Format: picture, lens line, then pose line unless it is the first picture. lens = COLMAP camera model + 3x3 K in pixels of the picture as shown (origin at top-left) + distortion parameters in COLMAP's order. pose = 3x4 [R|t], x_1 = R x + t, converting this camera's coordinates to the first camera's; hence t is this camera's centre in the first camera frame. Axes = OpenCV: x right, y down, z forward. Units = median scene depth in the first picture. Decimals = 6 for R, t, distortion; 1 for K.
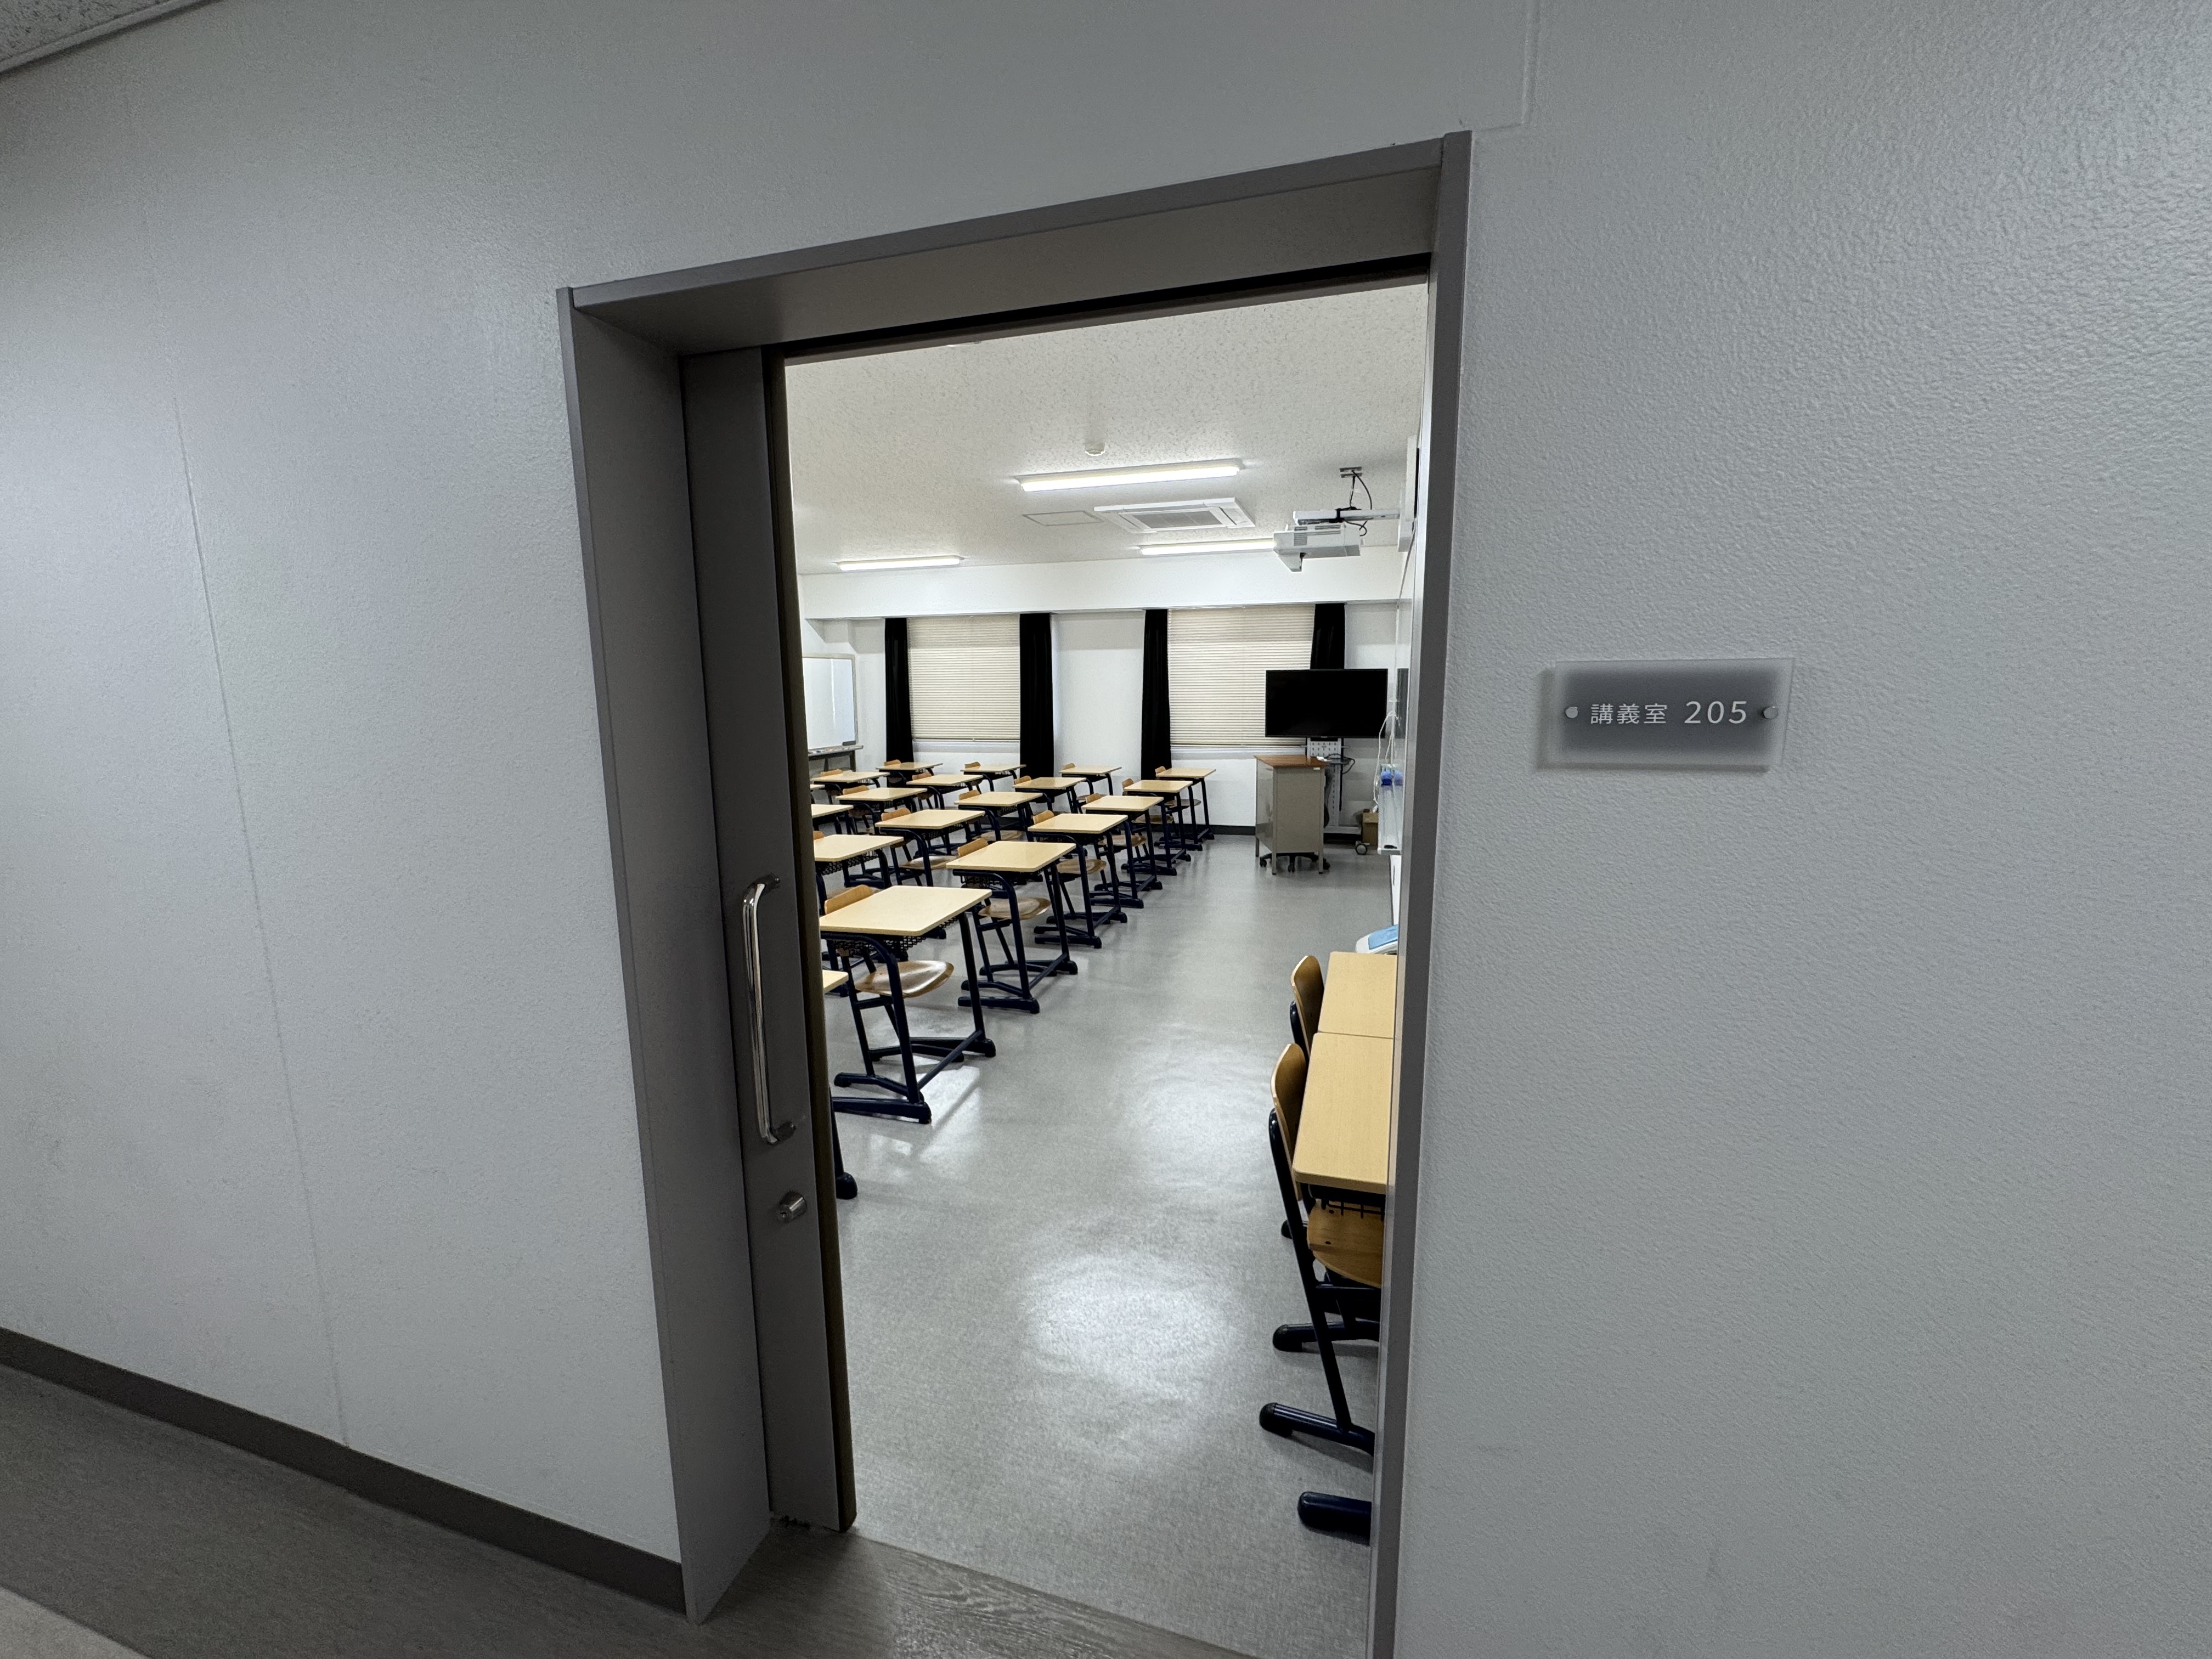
lens RADIAL K [[886.7, 0, 1106.6], [0, 886.7, 824.6], [0, 0, 1]] dist [0.001232, 0.000797]
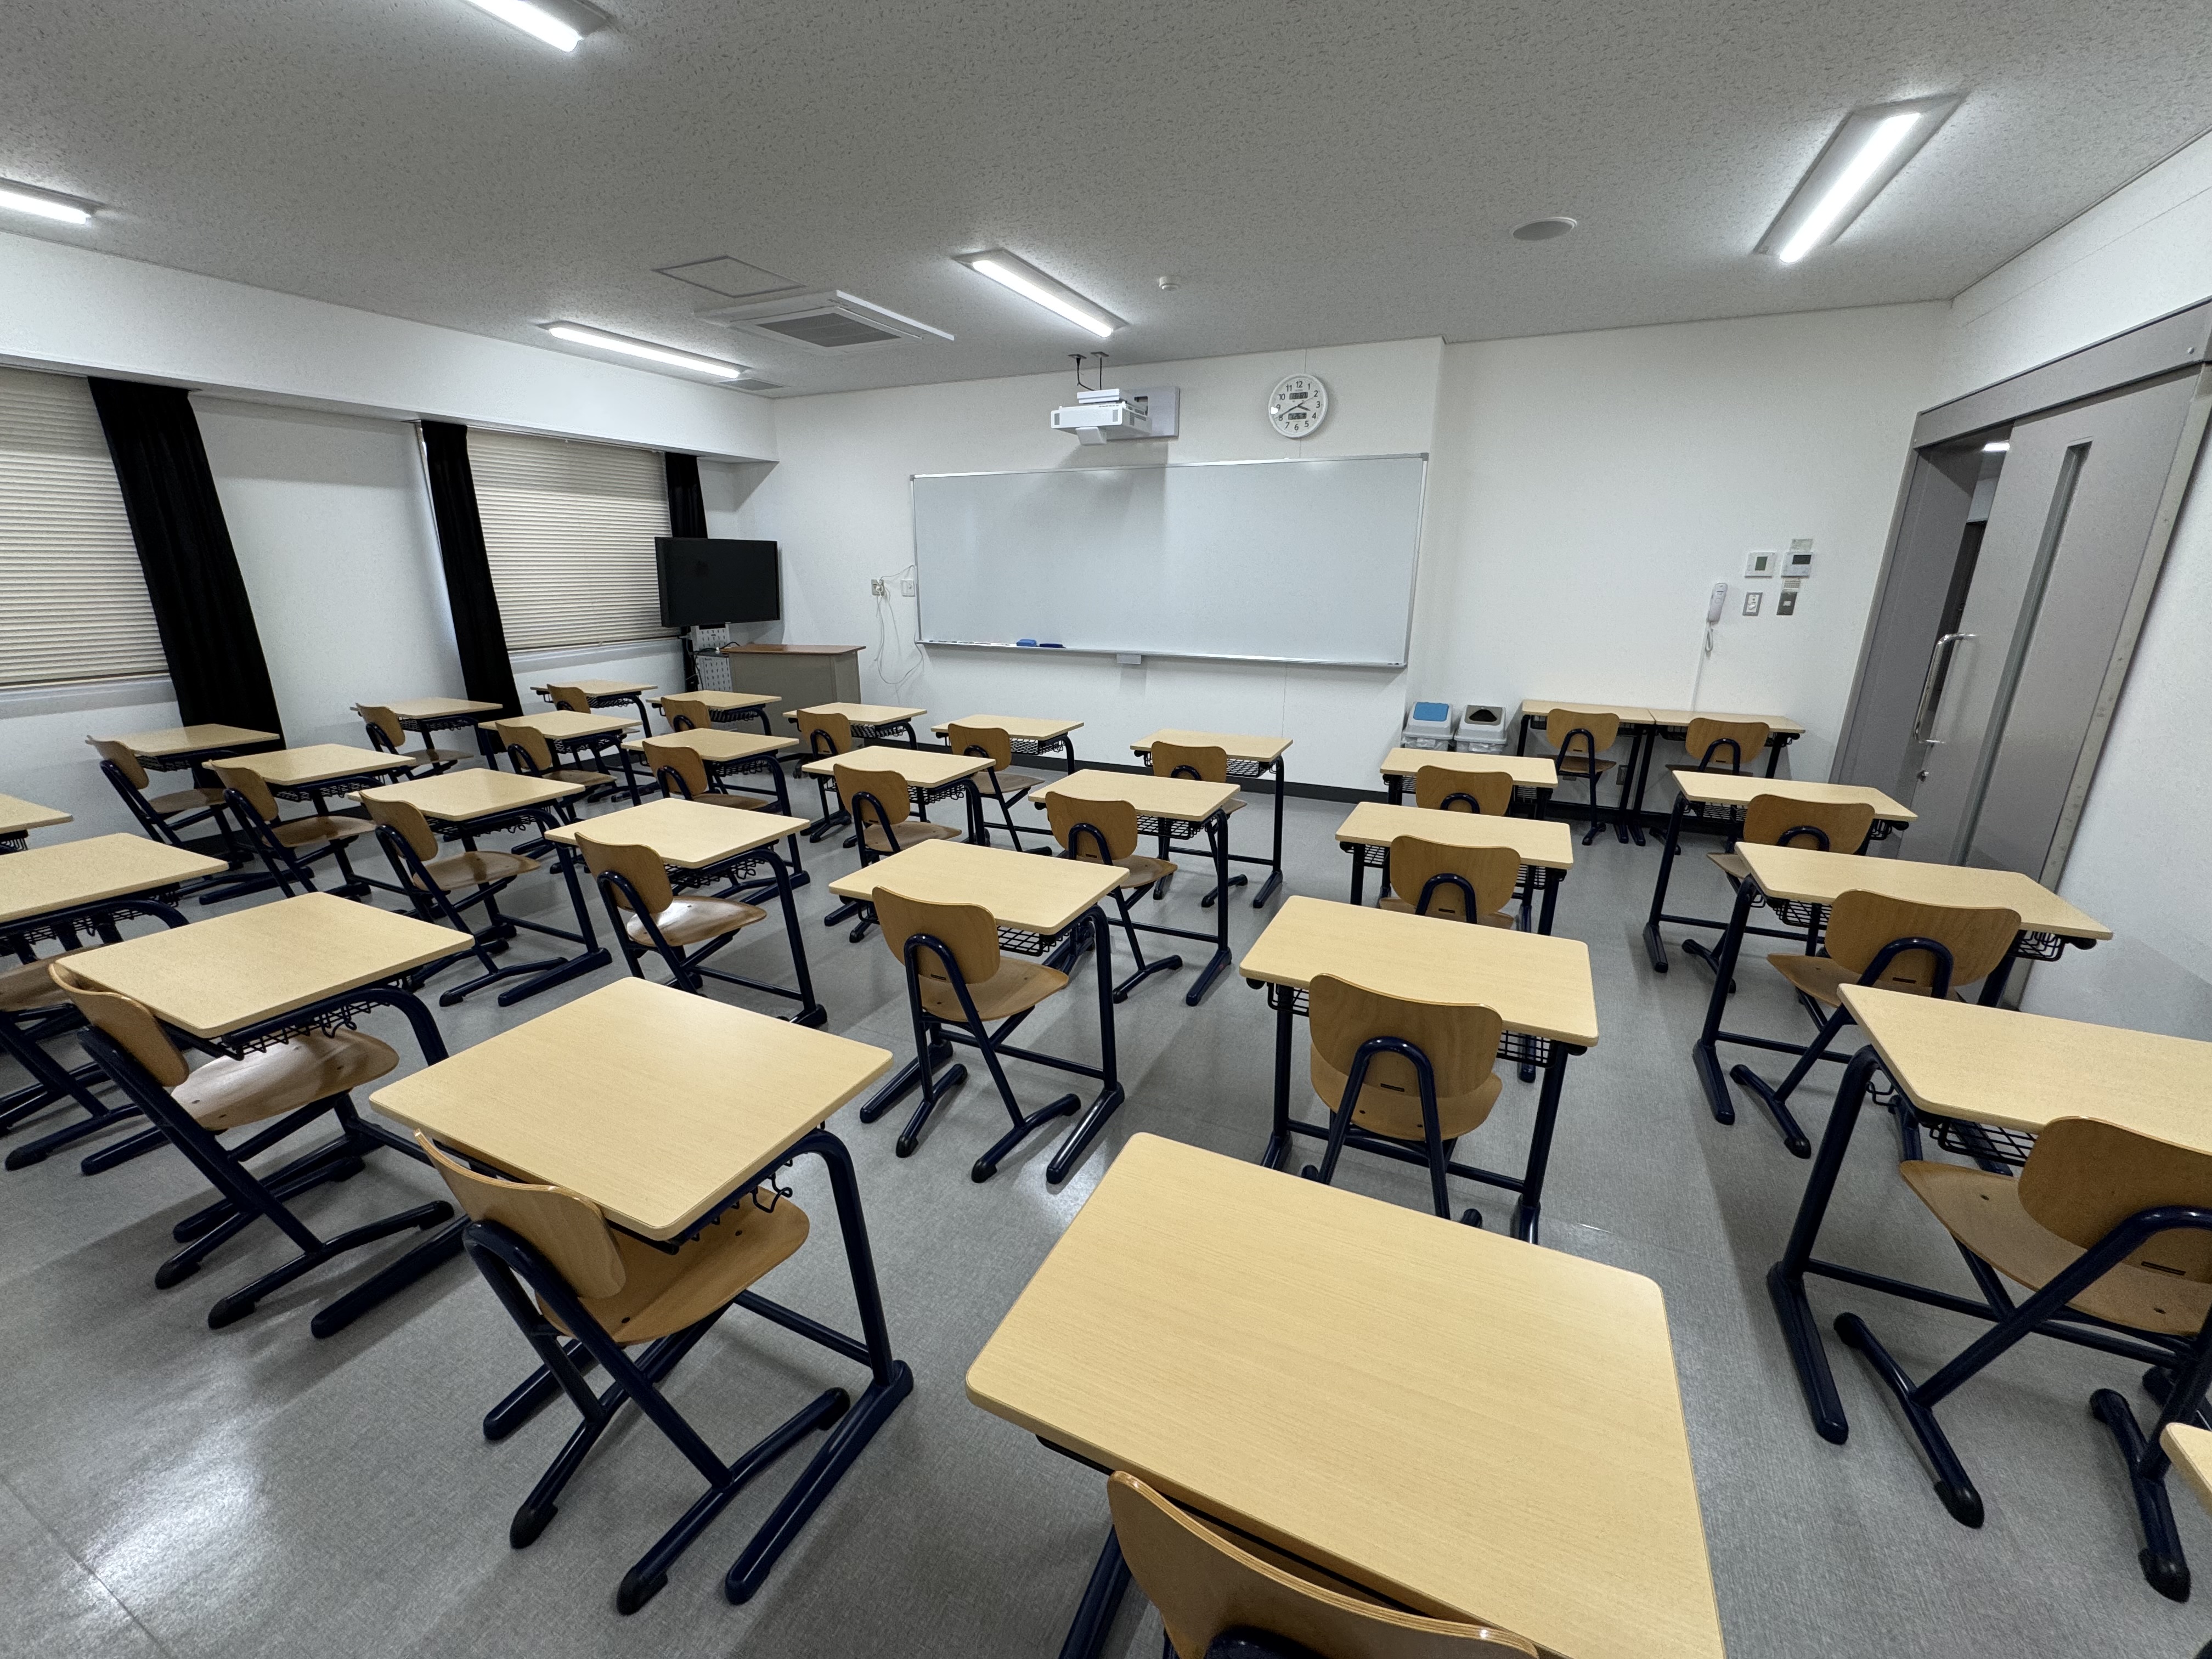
lens RADIAL K [[886.7, 0, 1101.8], [0, 886.7, 834.1], [0, 0, 1]] dist [0.001232, 0.000797]
pose [[0.143350, -0.275728, 0.950487, -0.525461], [0.160451, 0.954175, 0.252600, -0.058214], [-0.976579, 0.116296, 0.181021, 0.487389]]
